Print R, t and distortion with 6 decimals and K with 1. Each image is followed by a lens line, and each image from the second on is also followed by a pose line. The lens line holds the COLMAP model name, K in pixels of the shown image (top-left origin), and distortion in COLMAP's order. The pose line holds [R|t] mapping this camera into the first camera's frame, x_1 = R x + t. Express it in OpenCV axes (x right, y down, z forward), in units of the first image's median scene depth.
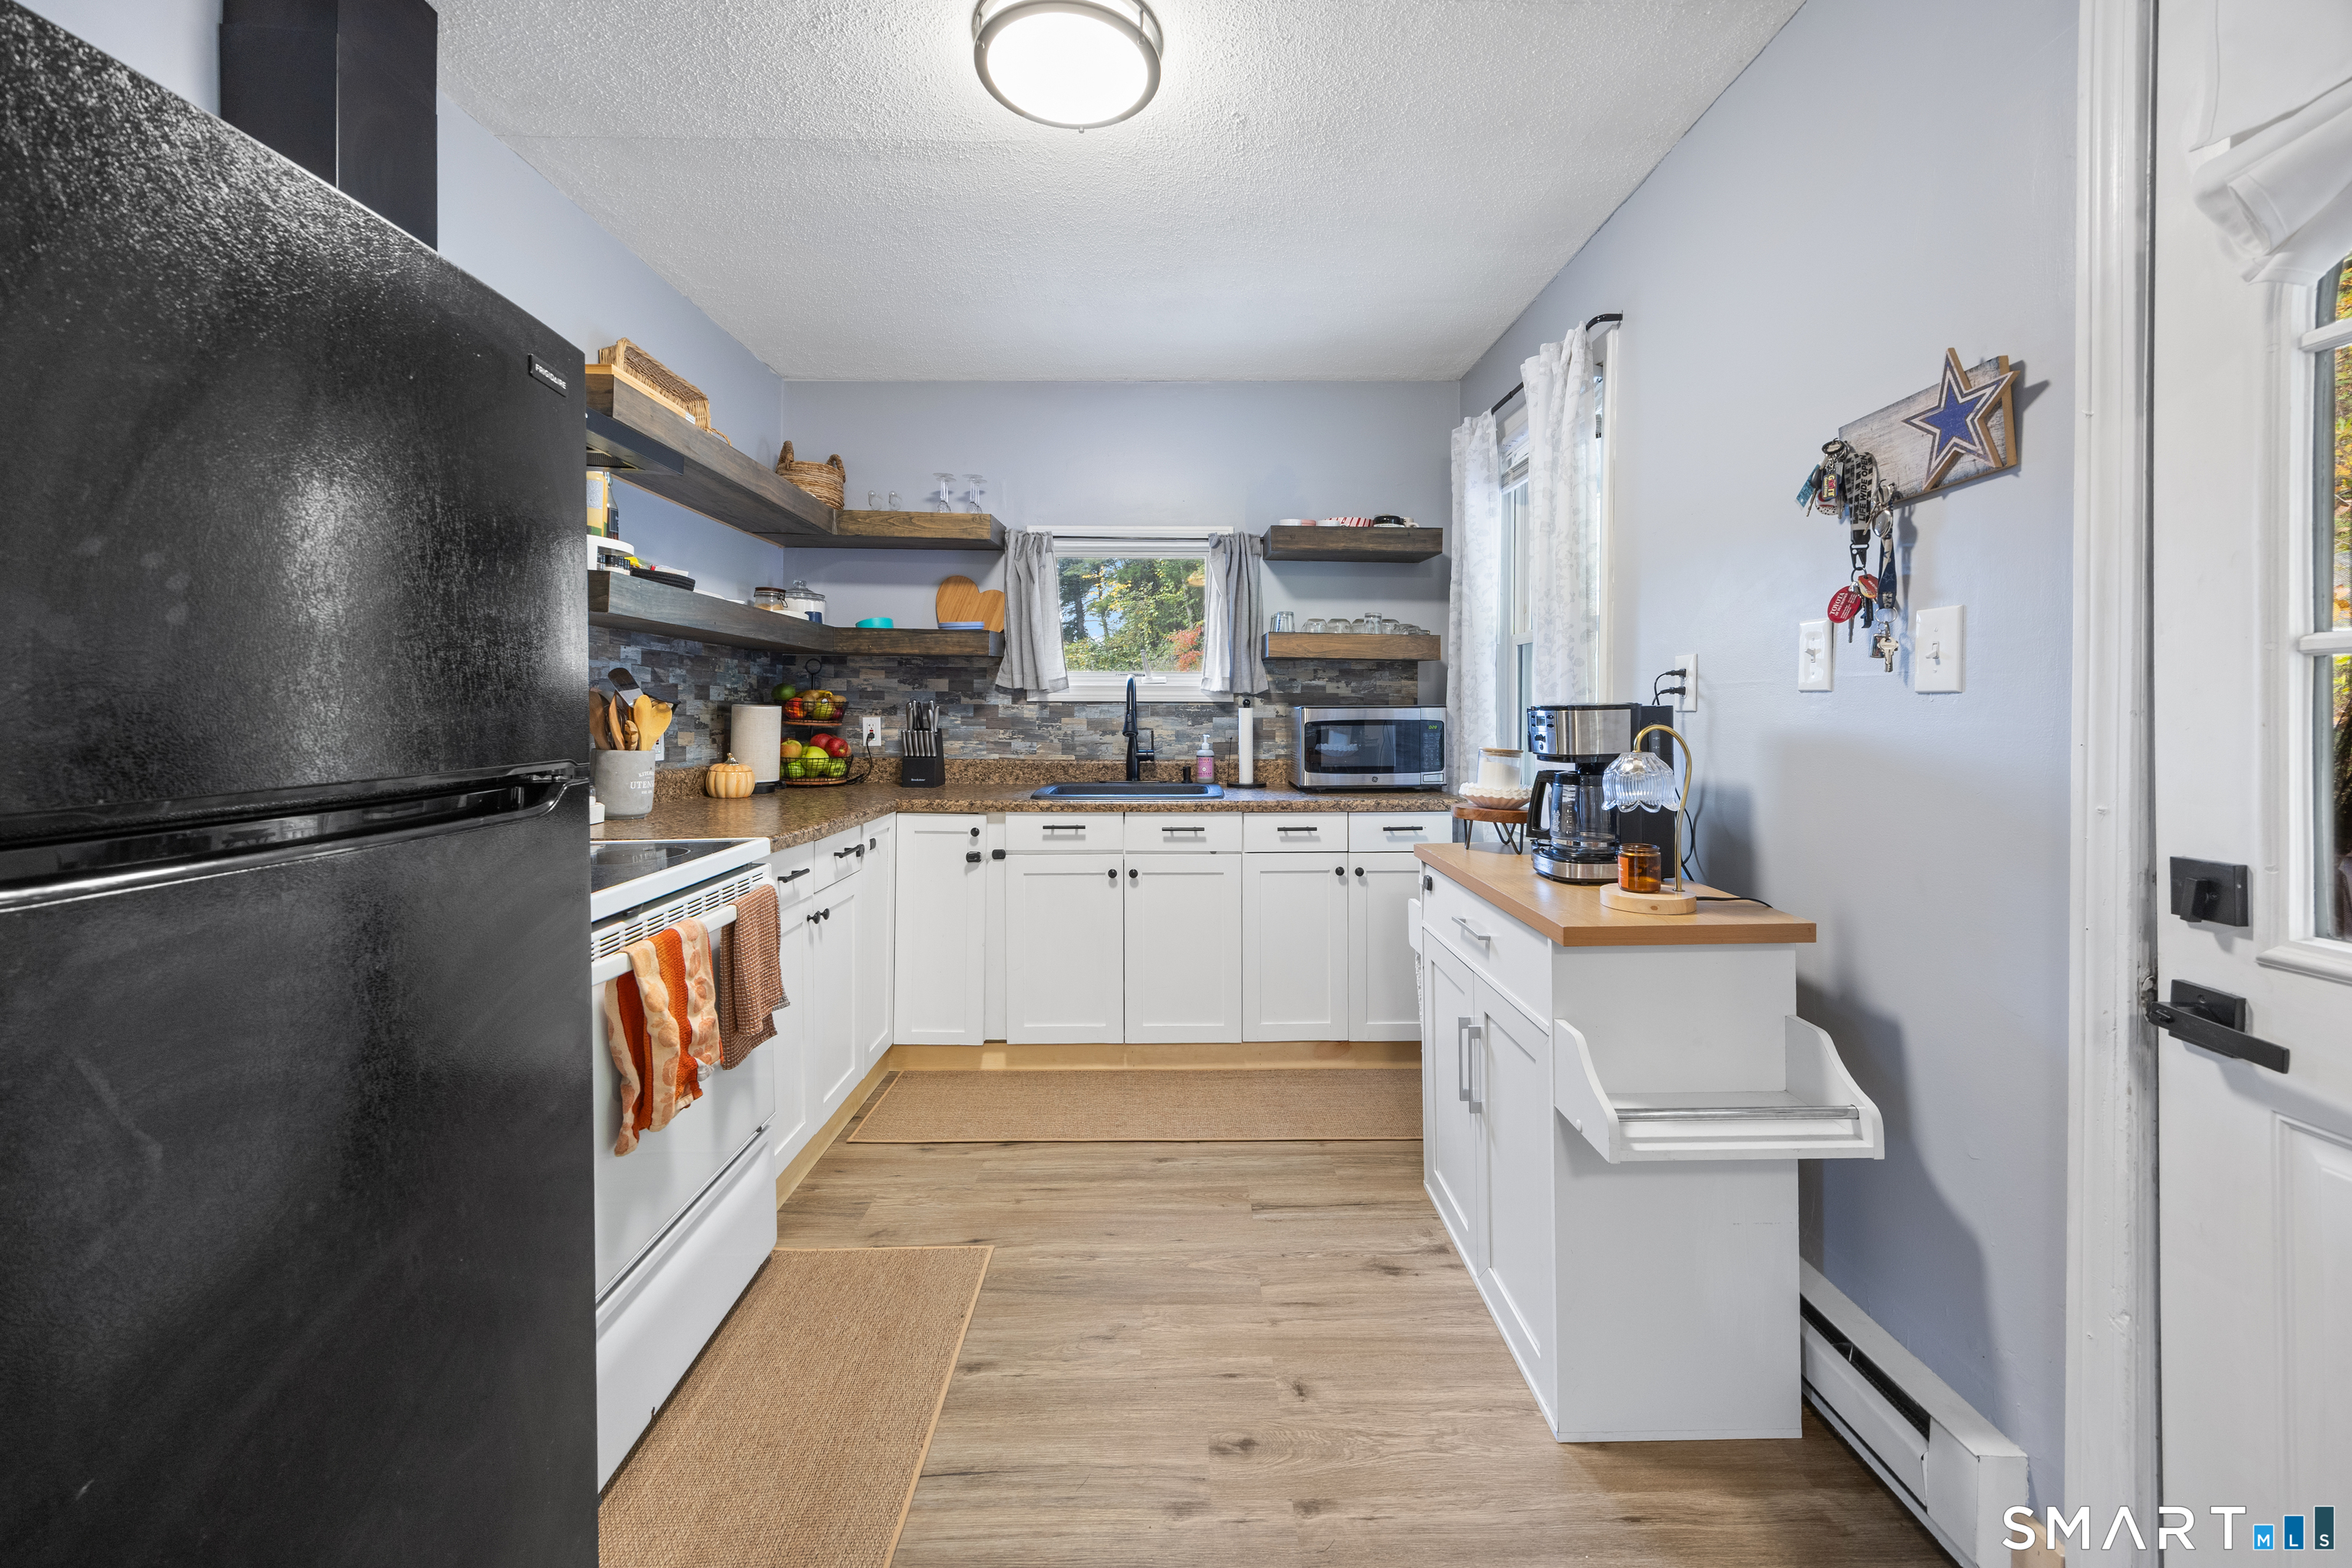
lens RADIAL K [[924.5, 0, 1208.7], [0, 924.5, 721.3], [0, 0, 1]] dist [0.002062, 0.000344]
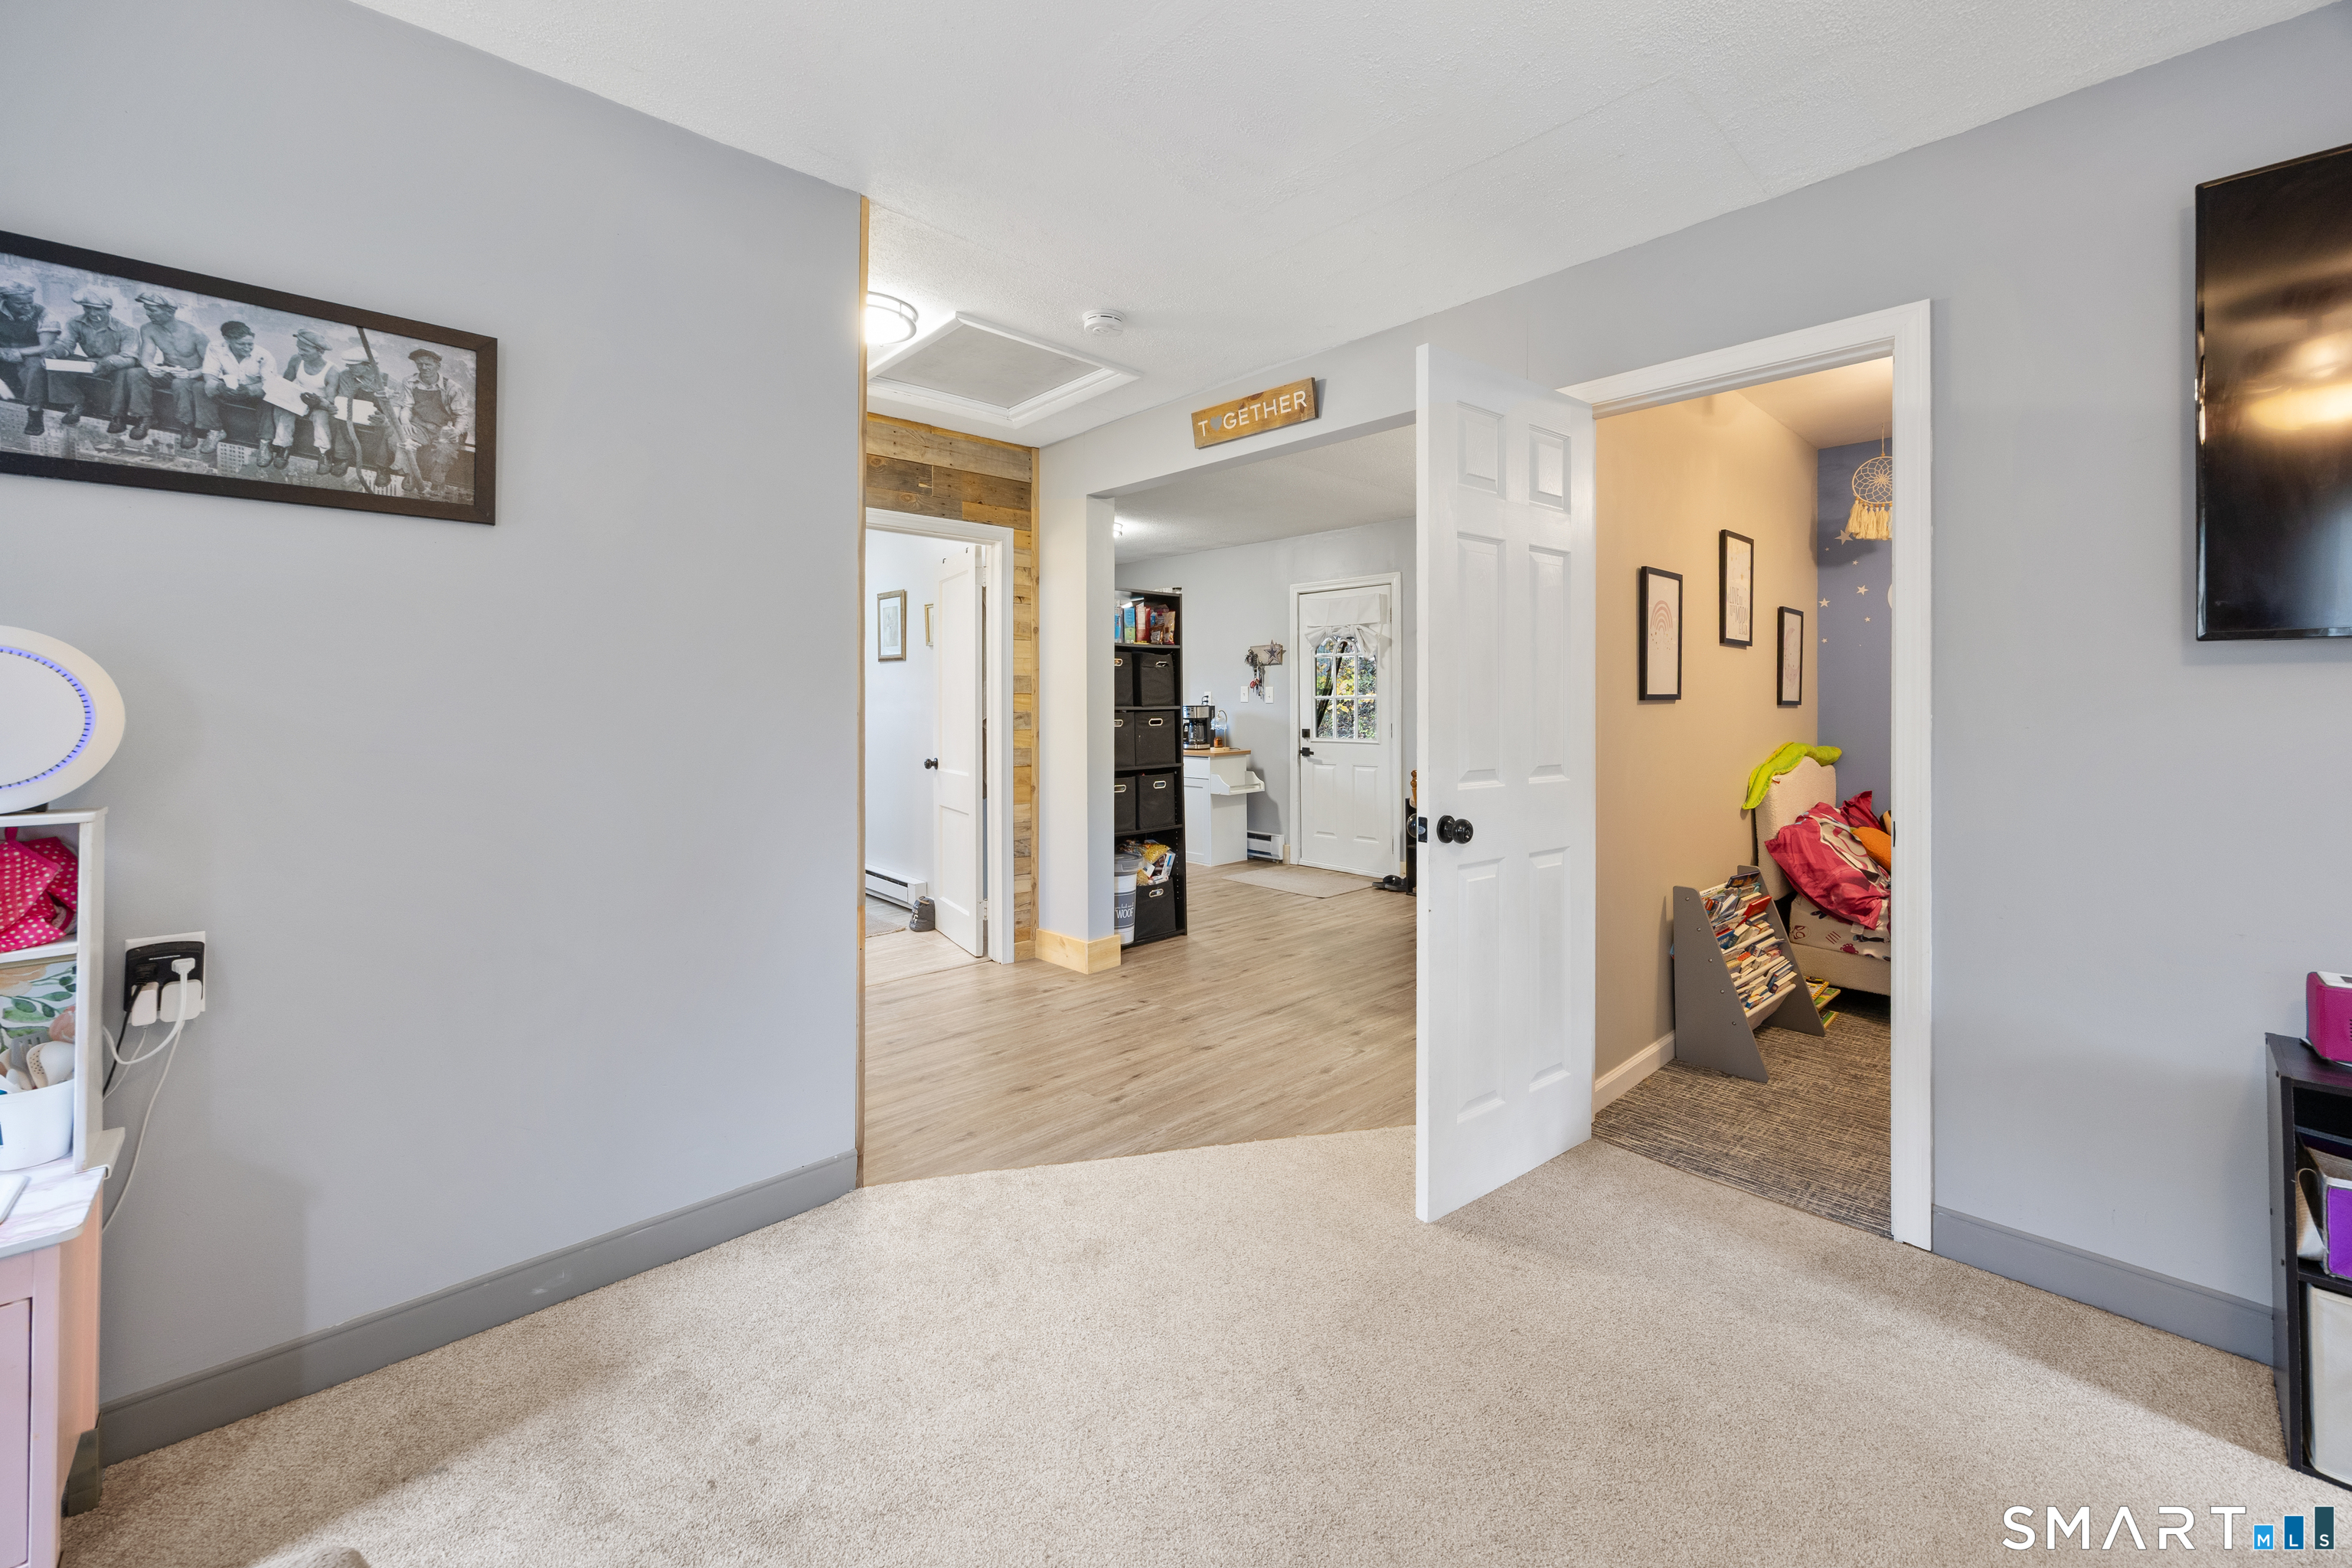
lens RADIAL K [[924.5, 0, 1163.4], [0, 924.5, 732.5], [0, 0, 1]] dist [0.002062, 0.000344]
pose [[0.771163, -0.018202, 0.636377, -2.982788], [0.011205, 0.999824, 0.015019, 0.048355], [-0.636539, -0.004452, 0.771232, -2.633043]]
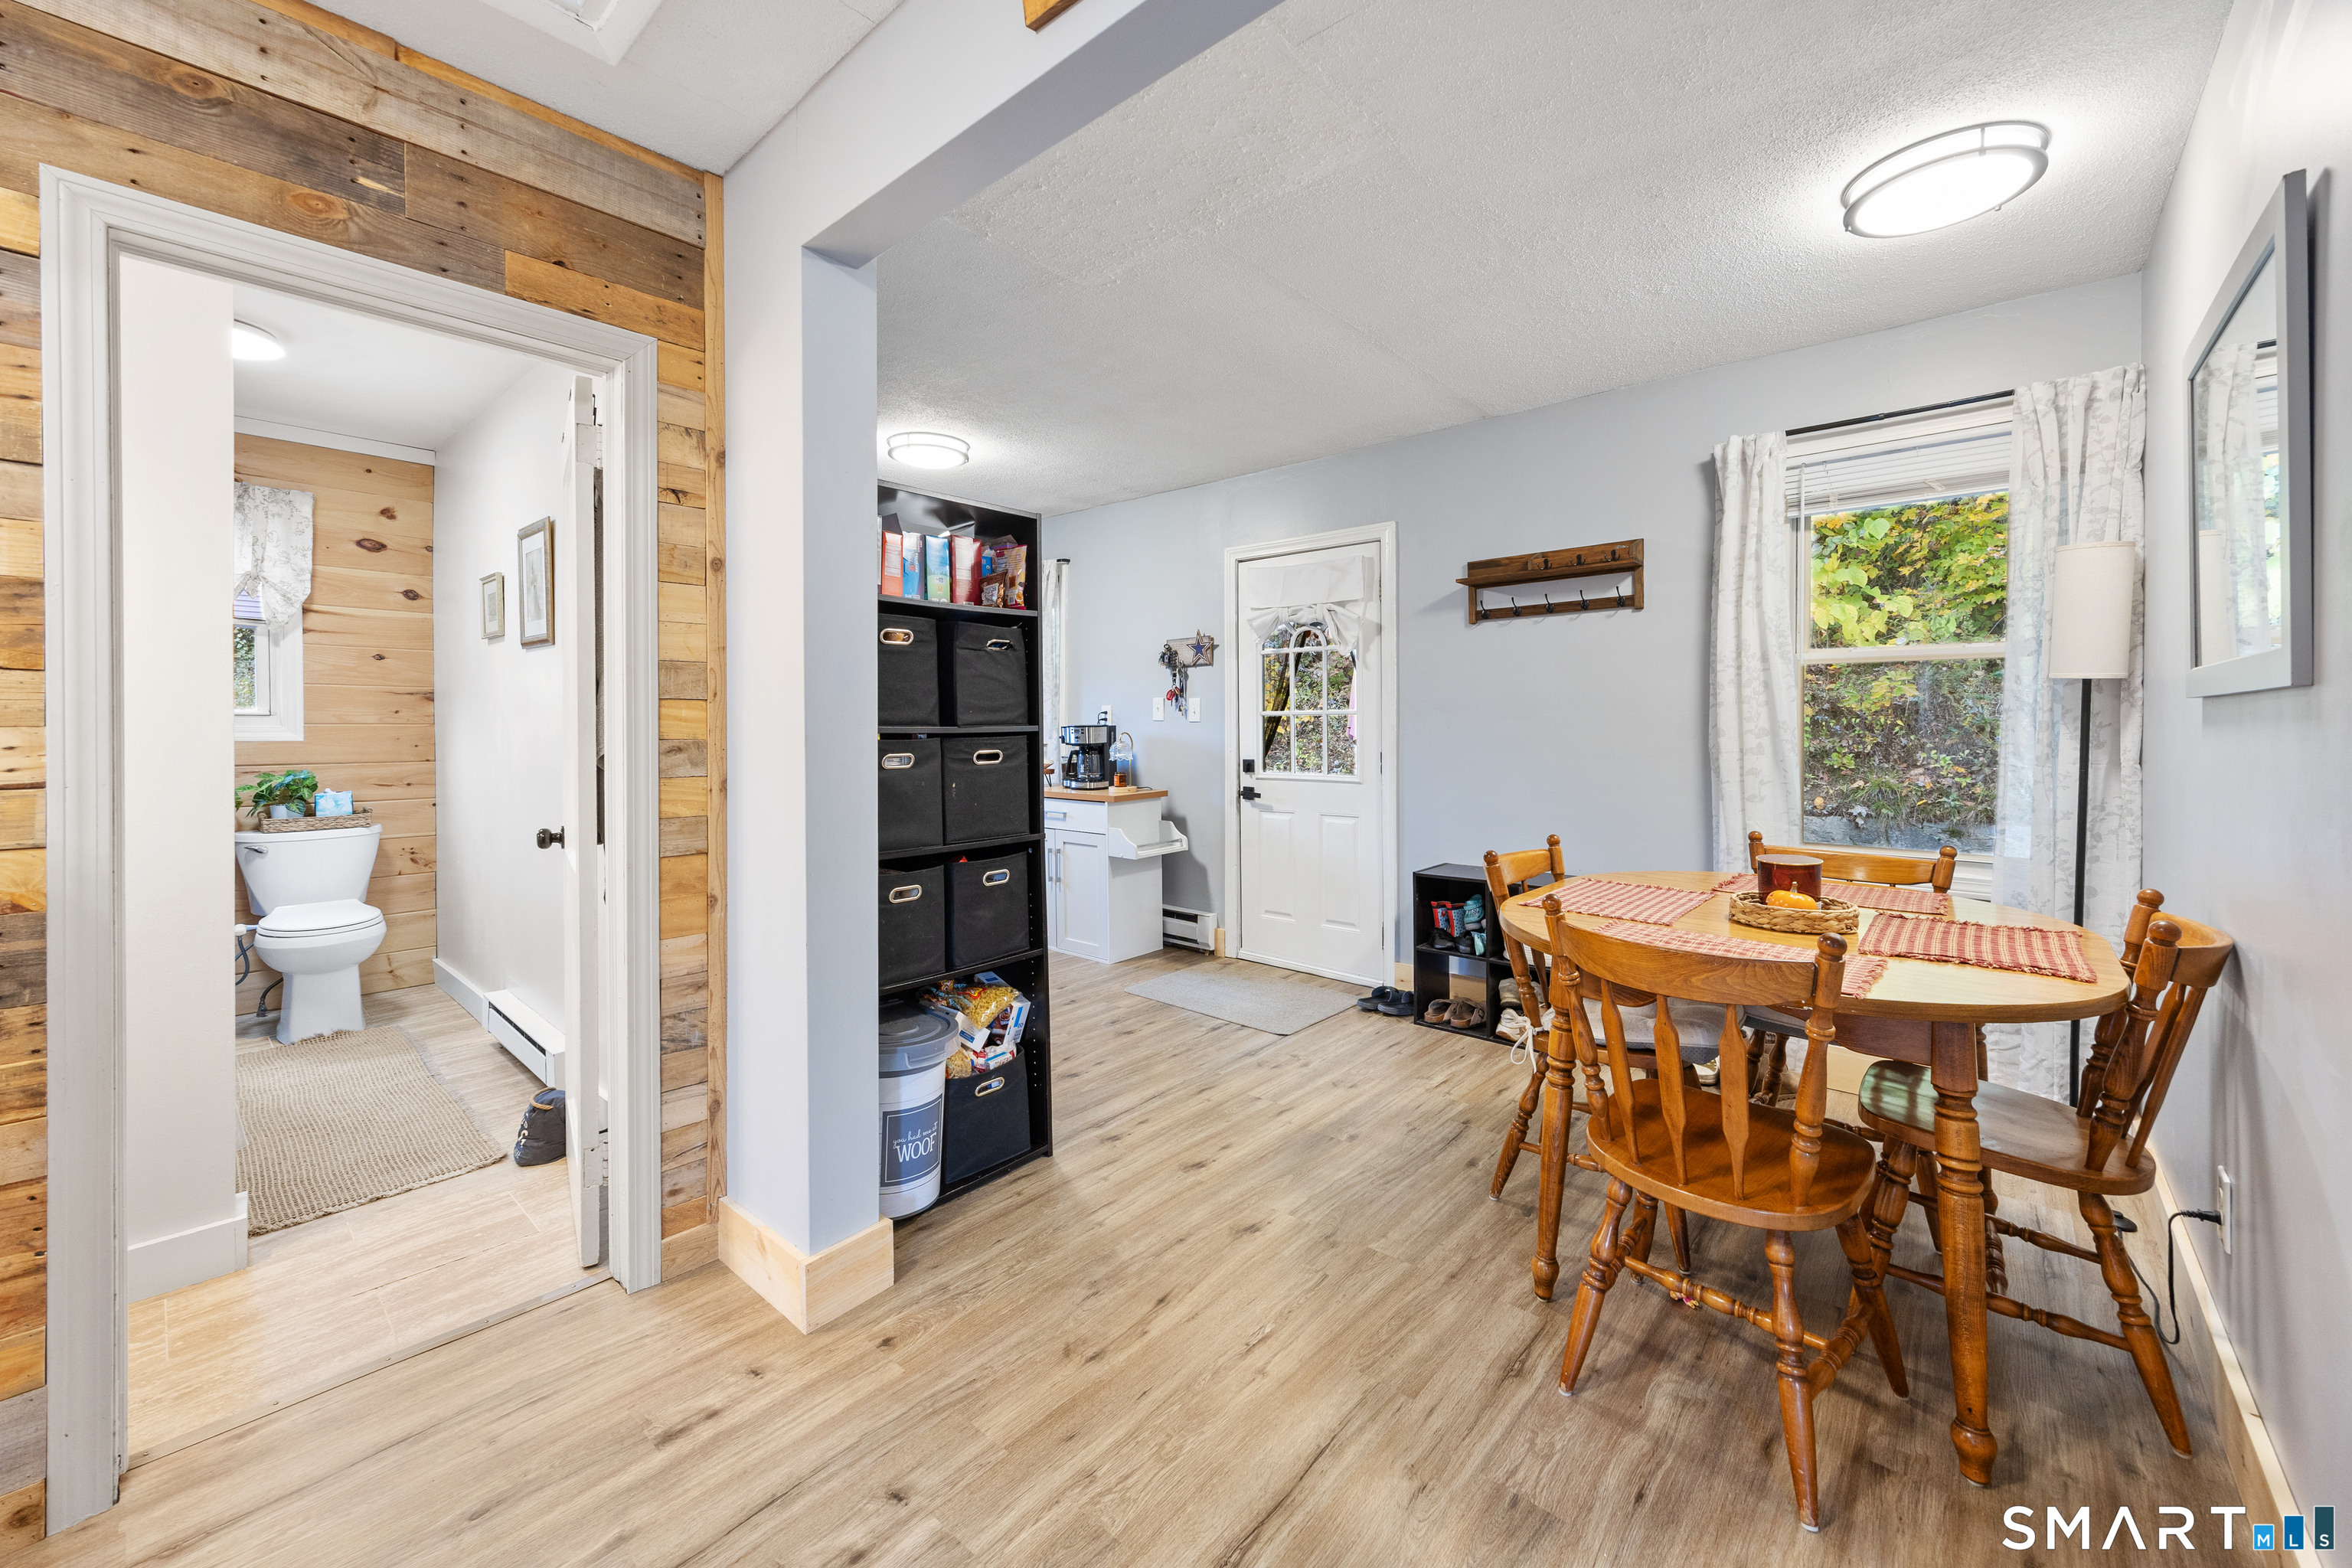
lens RADIAL K [[924.5, 0, 1180.9], [0, 924.5, 728.0], [0, 0, 1]] dist [0.002062, 0.000344]
pose [[0.694987, -0.001597, 0.719020, -1.817346], [0.010666, 0.999910, -0.008088, 0.022994], [-0.718943, 0.013291, 0.694942, -1.446575]]
